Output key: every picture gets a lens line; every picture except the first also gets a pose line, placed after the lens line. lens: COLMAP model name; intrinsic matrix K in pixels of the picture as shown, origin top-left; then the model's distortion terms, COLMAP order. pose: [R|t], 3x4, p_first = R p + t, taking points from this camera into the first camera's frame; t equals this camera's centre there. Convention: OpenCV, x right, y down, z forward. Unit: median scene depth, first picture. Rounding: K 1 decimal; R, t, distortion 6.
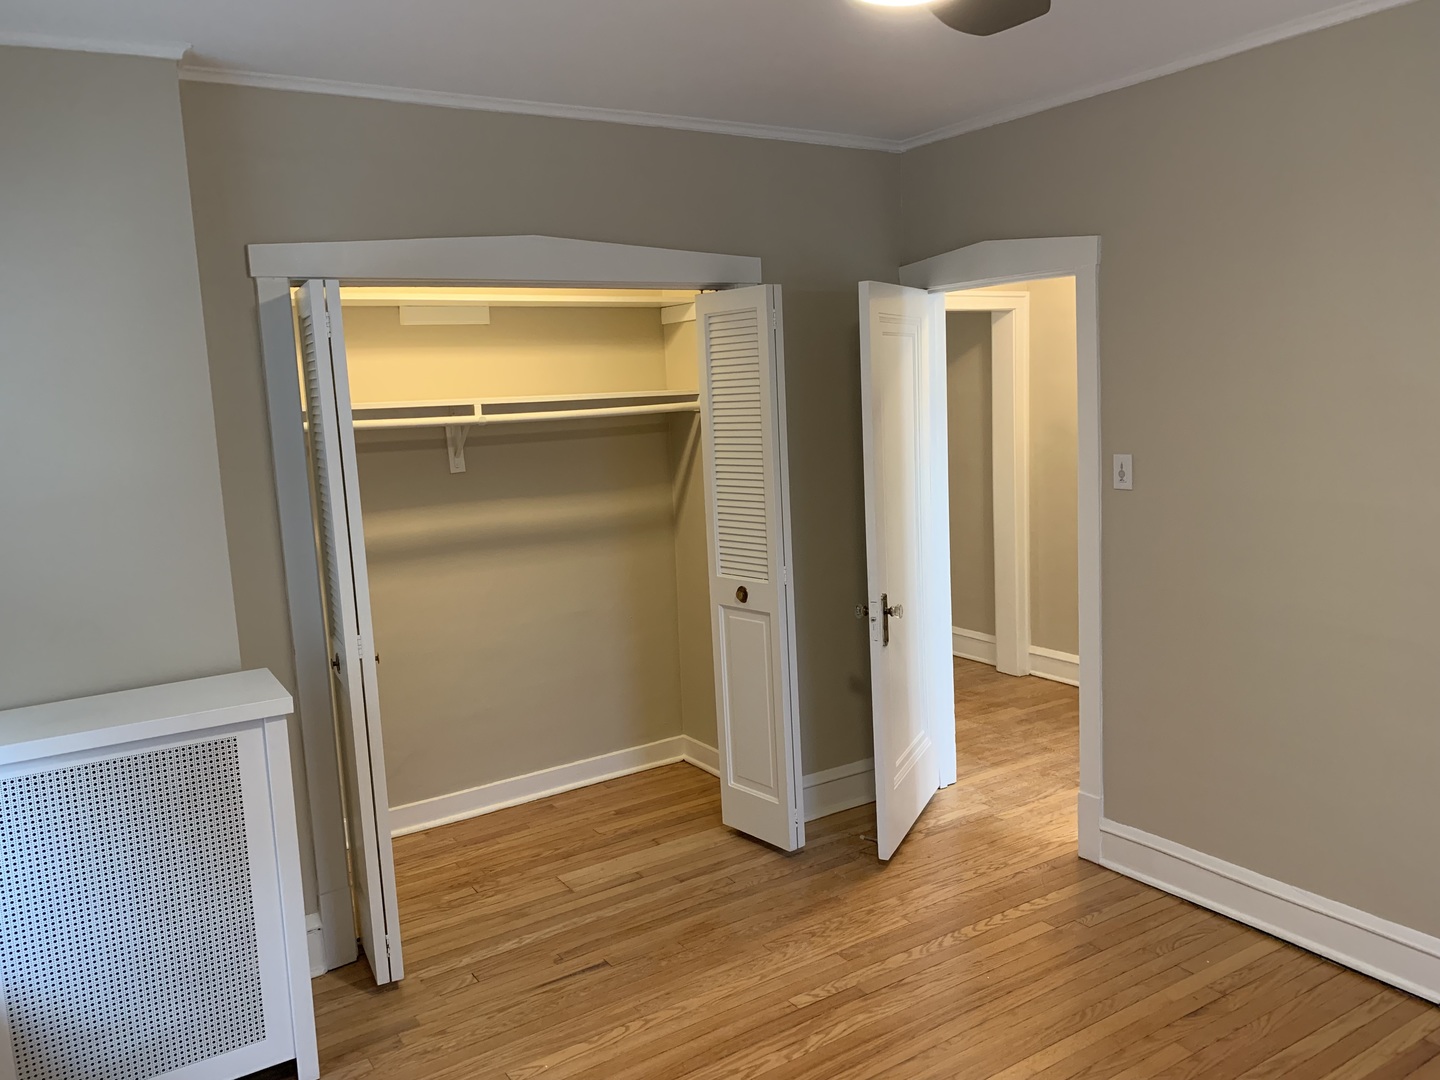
lens RADIAL K [[1096.7, 0, 720.0], [0, 1096.7, 540.0], [0, 0, 1]] dist [0.009366, -0.005678]
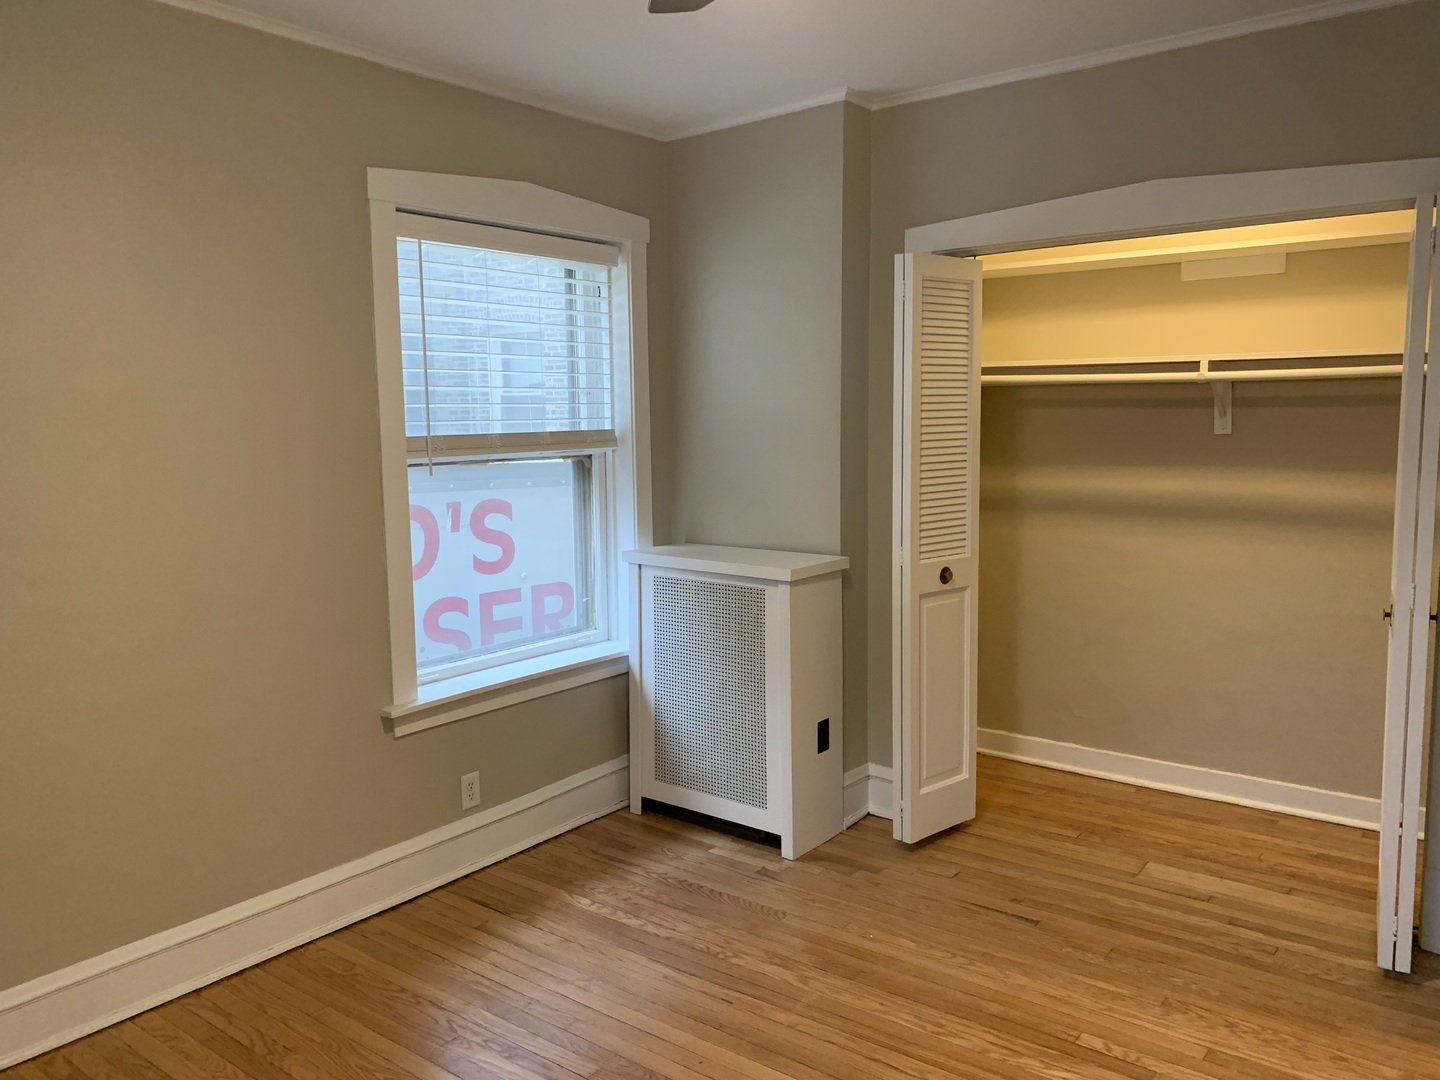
lens RADIAL K [[1102.5, 0, 718.5], [0, 1102.5, 531.3], [0, 0, 1]] dist [0.004381, 0.000314]
pose [[0.328069, 0.147590, -0.933053, 0.564558], [-0.134110, 0.984992, 0.108652, -0.025927], [0.935086, 0.089486, 0.342939, 0.300033]]
